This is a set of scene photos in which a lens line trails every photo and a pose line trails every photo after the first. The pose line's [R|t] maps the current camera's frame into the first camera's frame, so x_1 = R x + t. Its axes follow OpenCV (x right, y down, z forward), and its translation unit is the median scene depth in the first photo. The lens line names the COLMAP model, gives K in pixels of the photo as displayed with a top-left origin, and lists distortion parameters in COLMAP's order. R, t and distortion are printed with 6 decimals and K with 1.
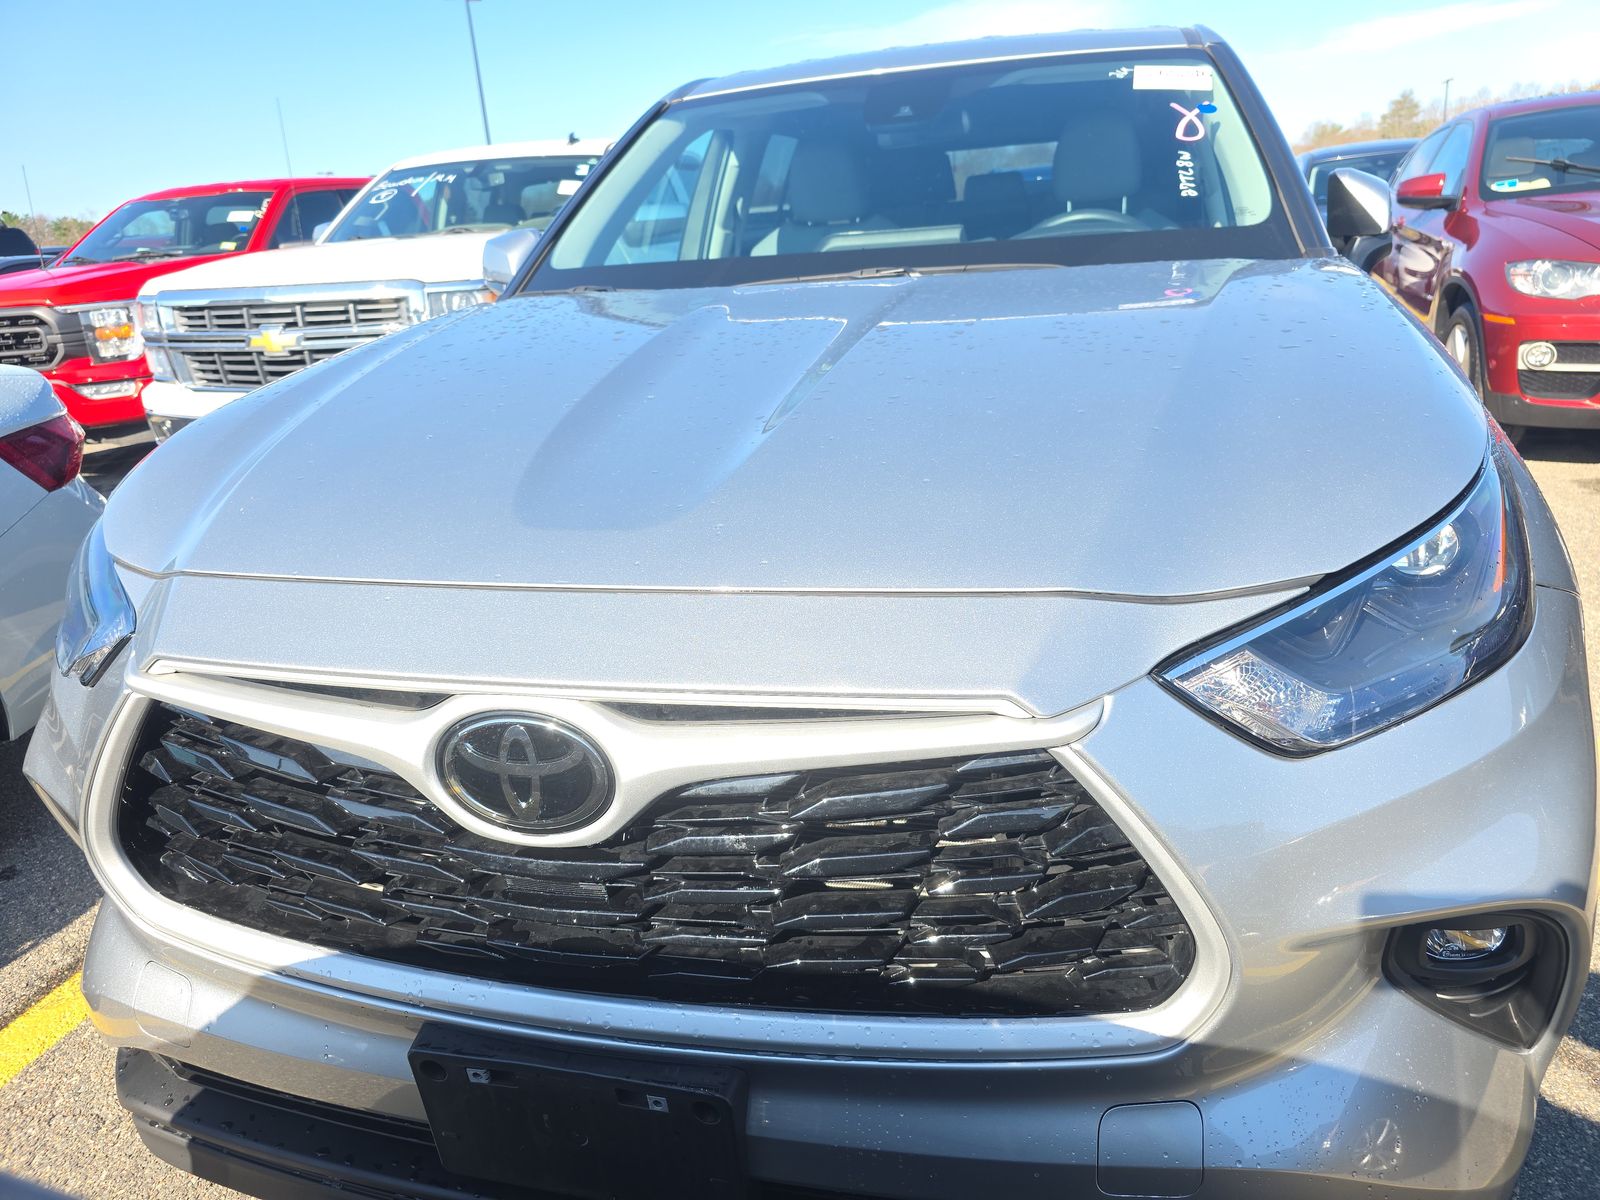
lens RADIAL K [[925.3, 0, 800.0], [0, 925.3, 600.0], [0, 0, 1]] dist [0.039069, -0.029480]
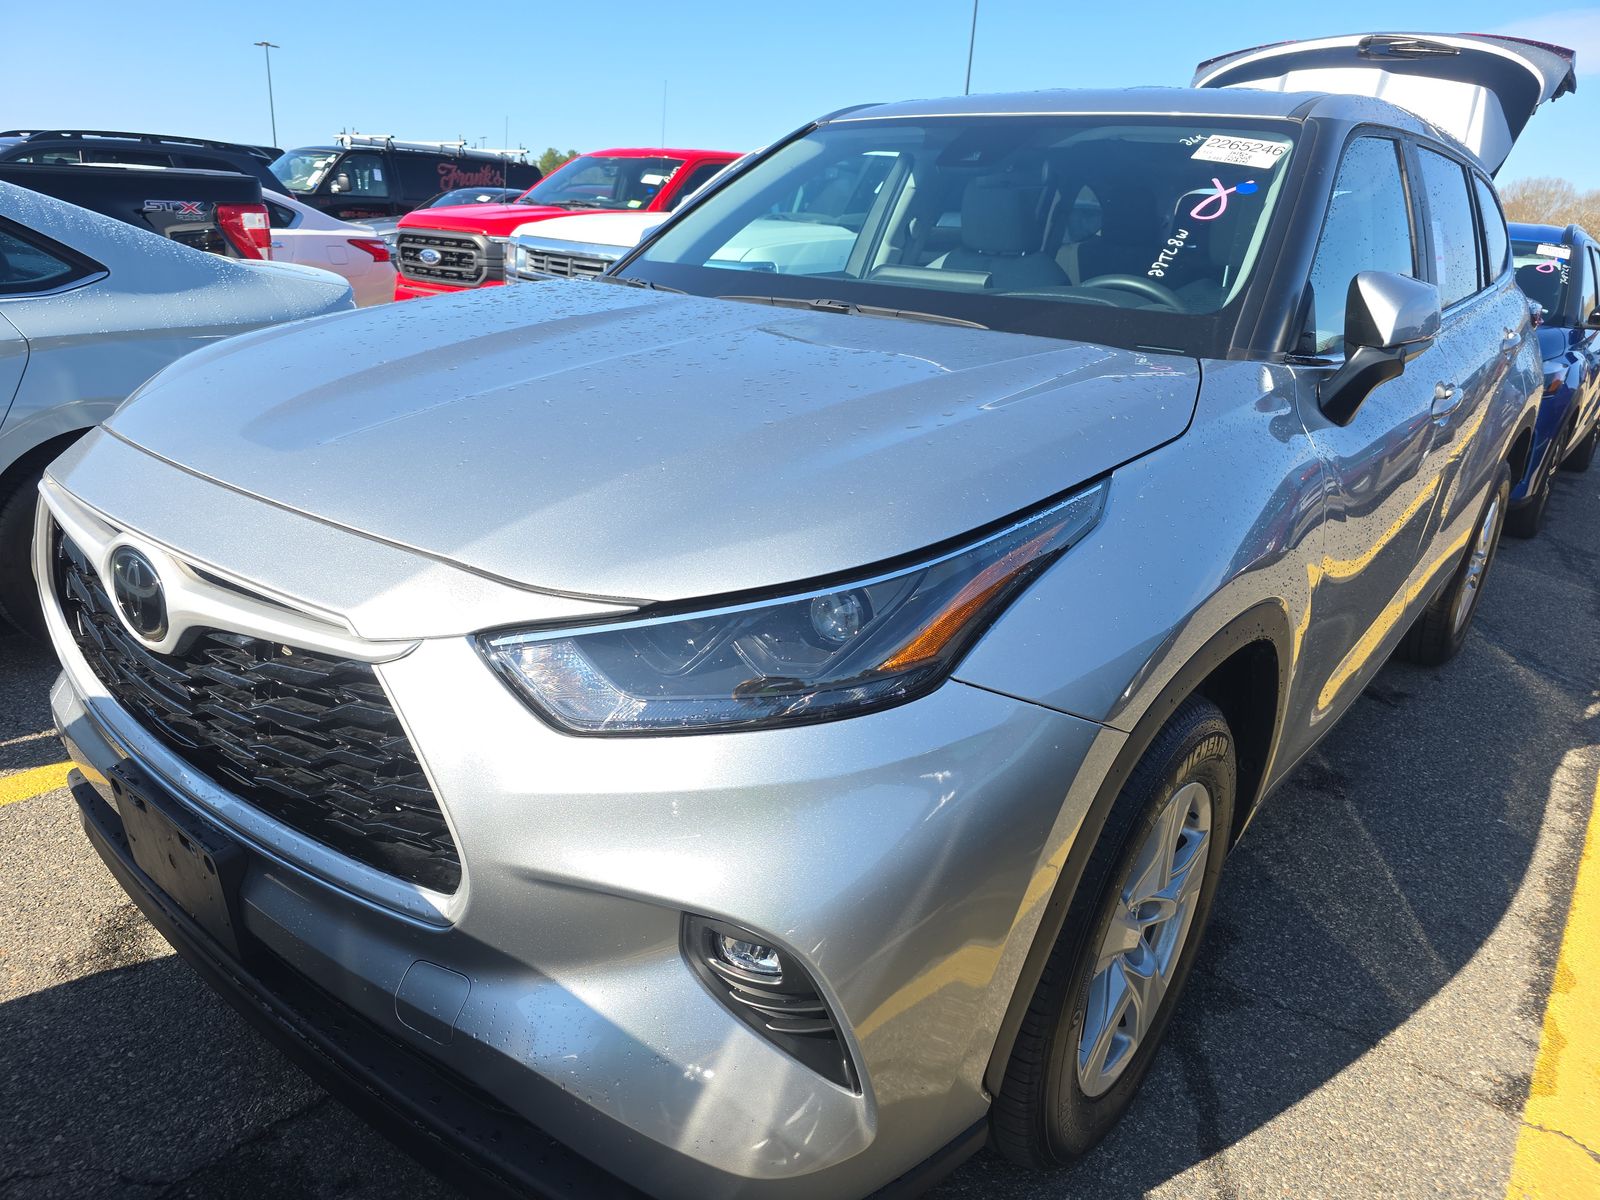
lens RADIAL K [[925.3, 0, 800.0], [0, 925.3, 600.0], [0, 0, 1]] dist [0.039069, -0.029480]
pose [[0.916577, 0.251317, -0.311009, 0.145822], [-0.251198, 0.967061, 0.041145, -0.016283], [0.311105, 0.040413, 0.949516, -0.008245]]
